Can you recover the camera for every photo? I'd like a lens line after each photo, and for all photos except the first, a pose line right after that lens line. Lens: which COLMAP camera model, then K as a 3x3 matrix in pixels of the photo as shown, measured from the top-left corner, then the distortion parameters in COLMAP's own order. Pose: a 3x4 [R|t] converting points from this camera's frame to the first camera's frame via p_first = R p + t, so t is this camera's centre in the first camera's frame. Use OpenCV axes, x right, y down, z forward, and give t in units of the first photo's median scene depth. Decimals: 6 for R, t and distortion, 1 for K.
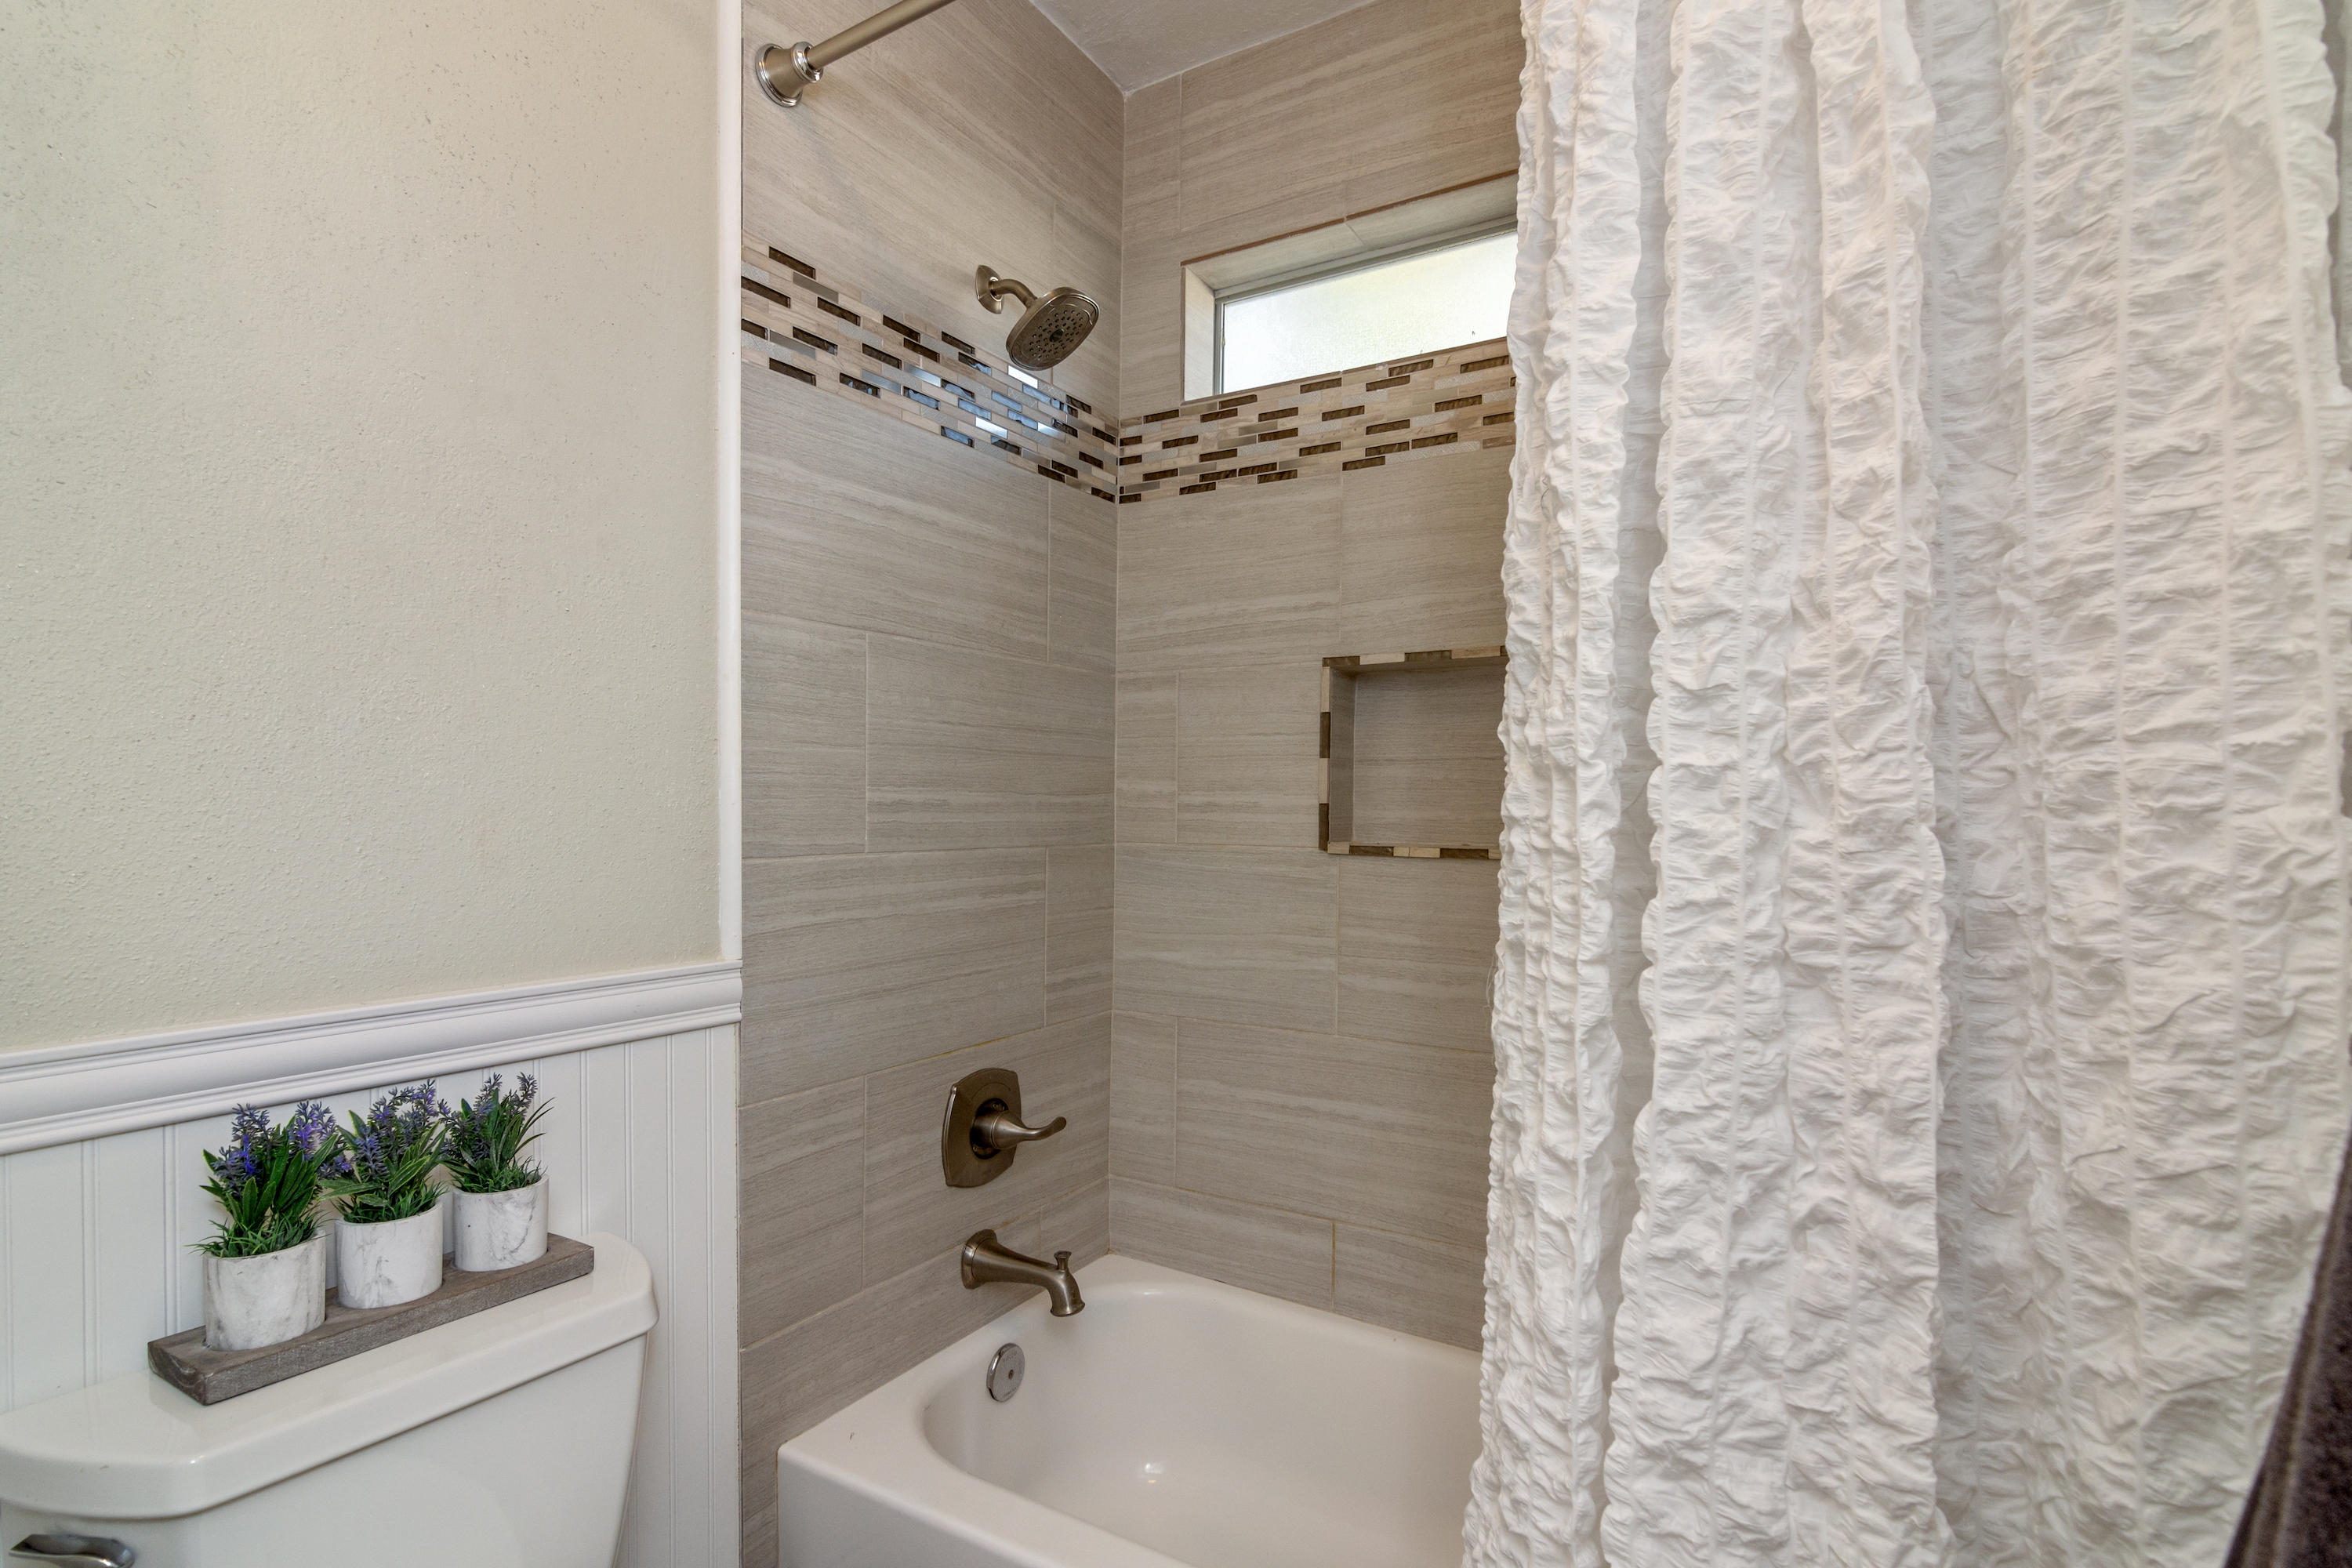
lens RADIAL K [[1129.2, 0, 1162.3], [0, 1129.2, 831.8], [0, 0, 1]] dist [-0.001851, 0.002141]
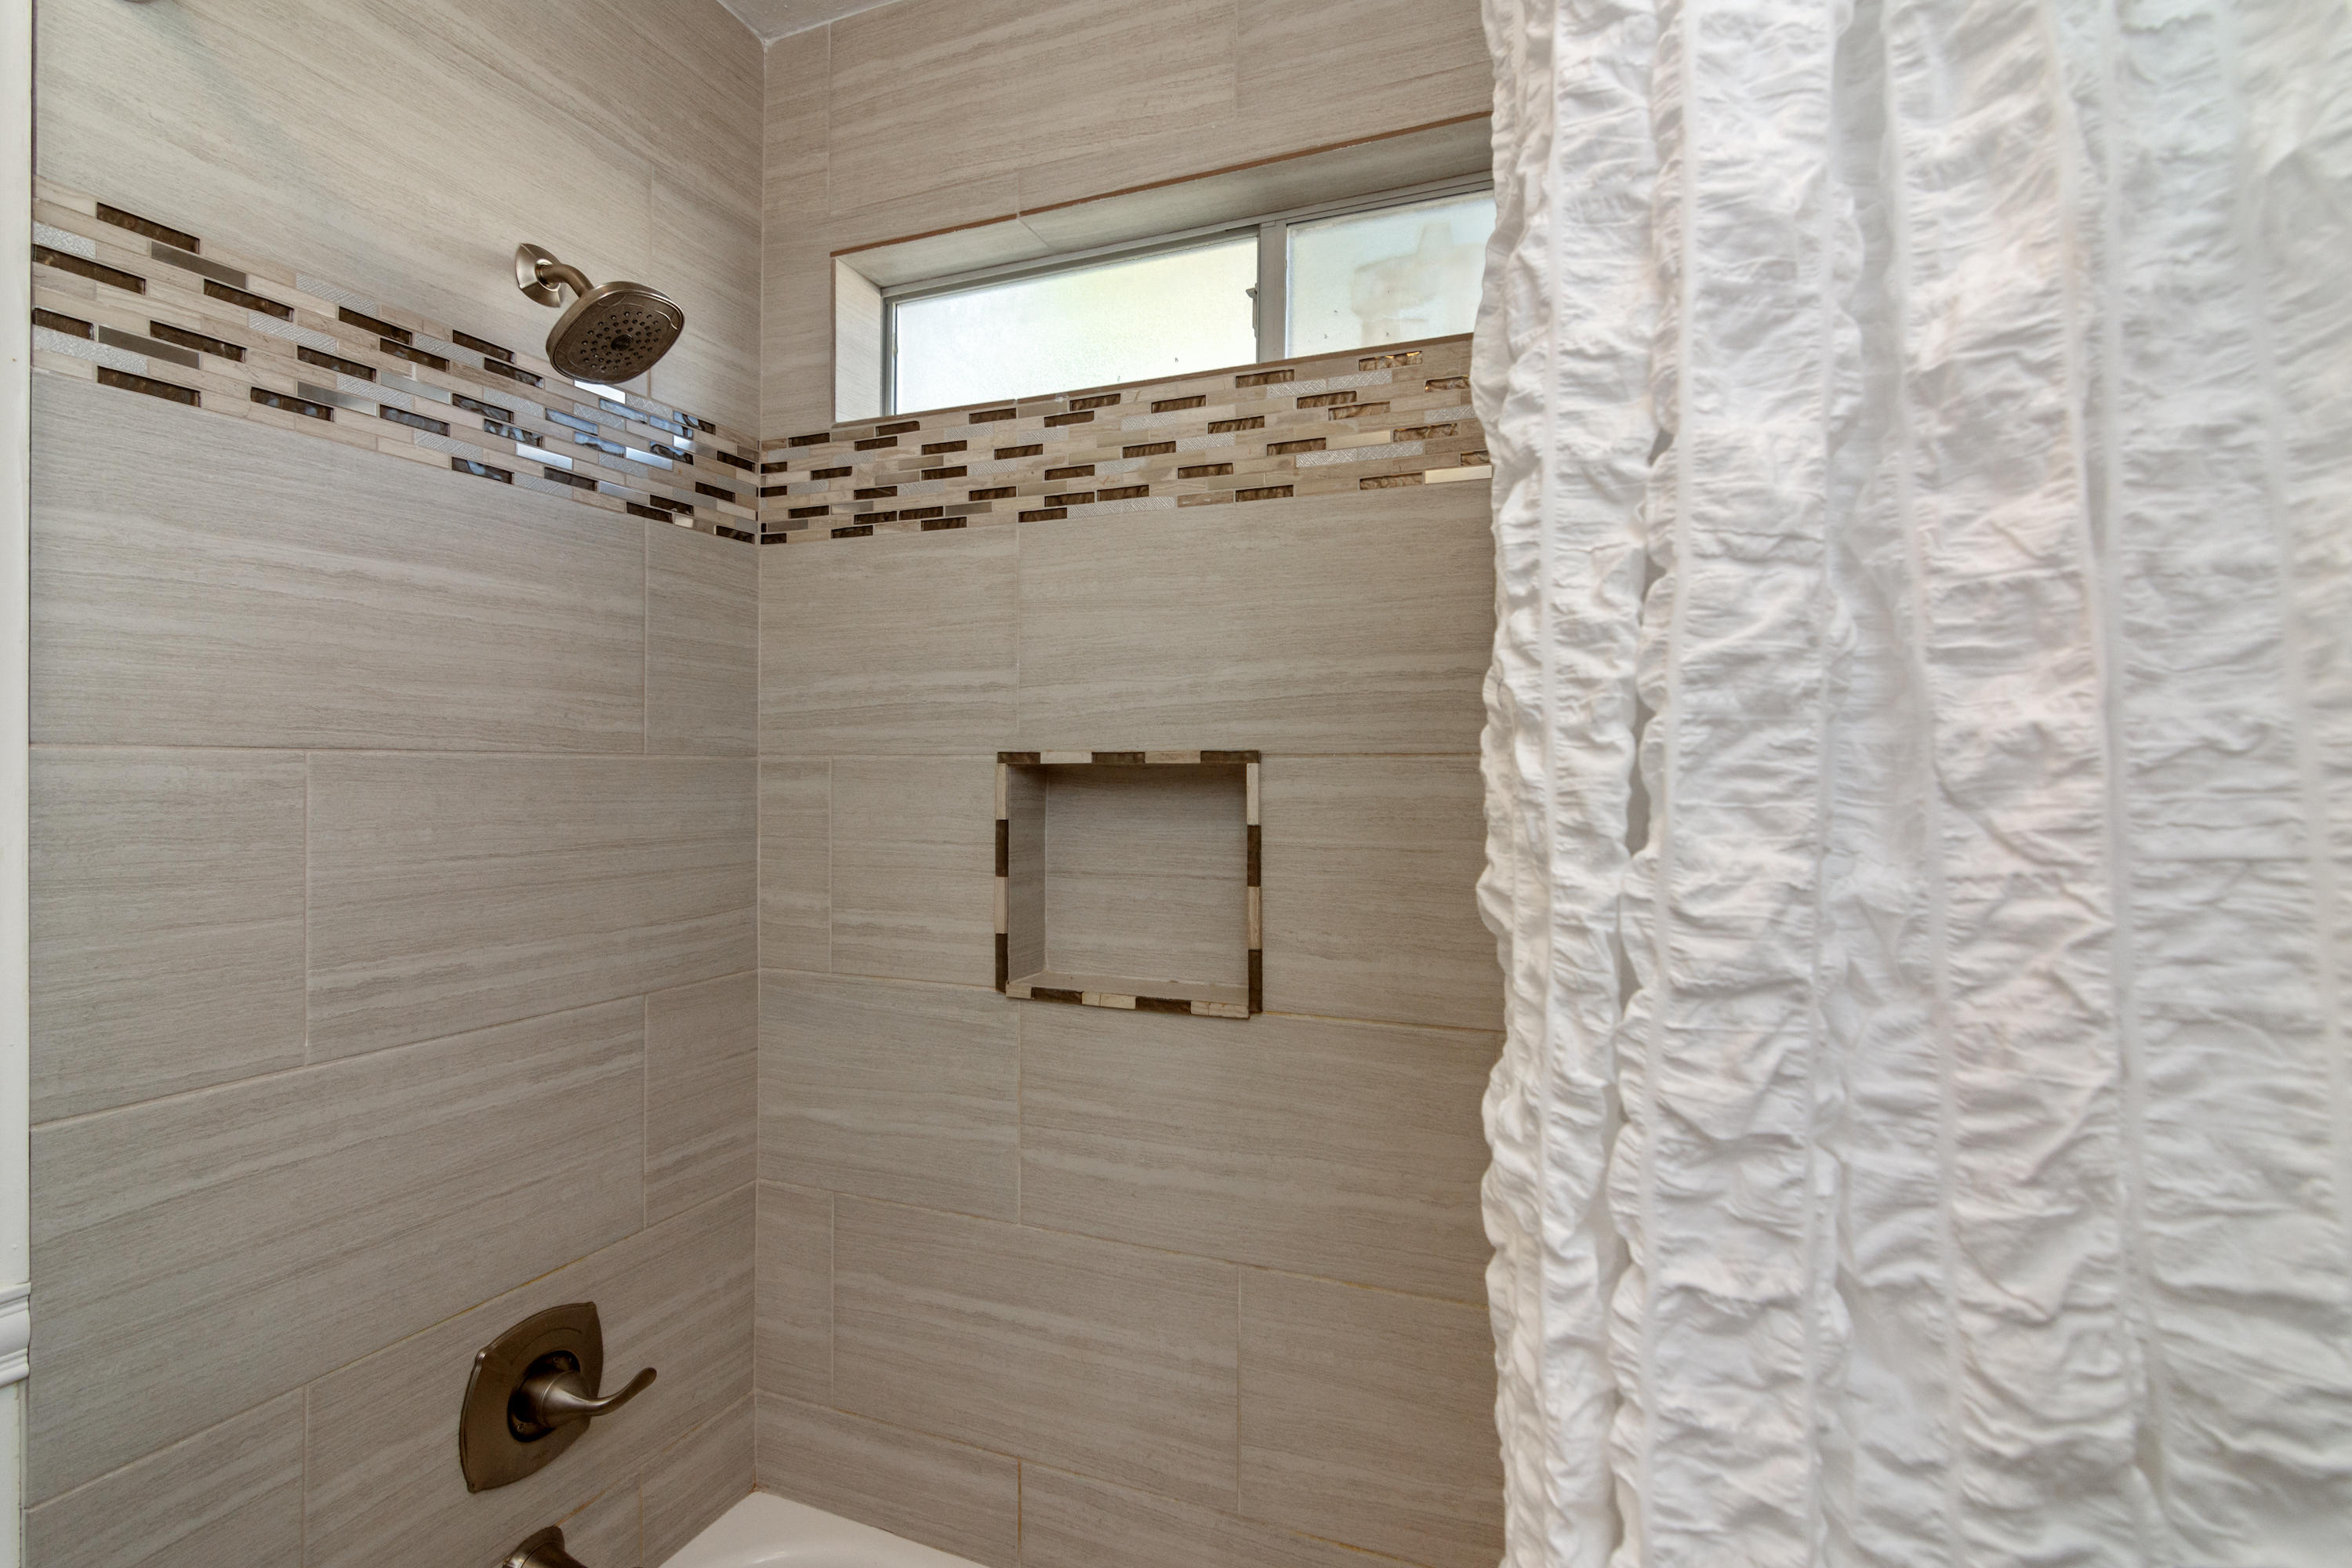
lens RADIAL K [[1129.2, 0, 1173.1], [0, 1129.2, 775.0], [0, 0, 1]] dist [-0.001851, 0.002141]
pose [[0.986963, -0.011308, 0.160548, 0.137879], [0.014899, 0.999665, -0.021180, -0.120319], [-0.160255, 0.023296, 0.986801, 0.187873]]
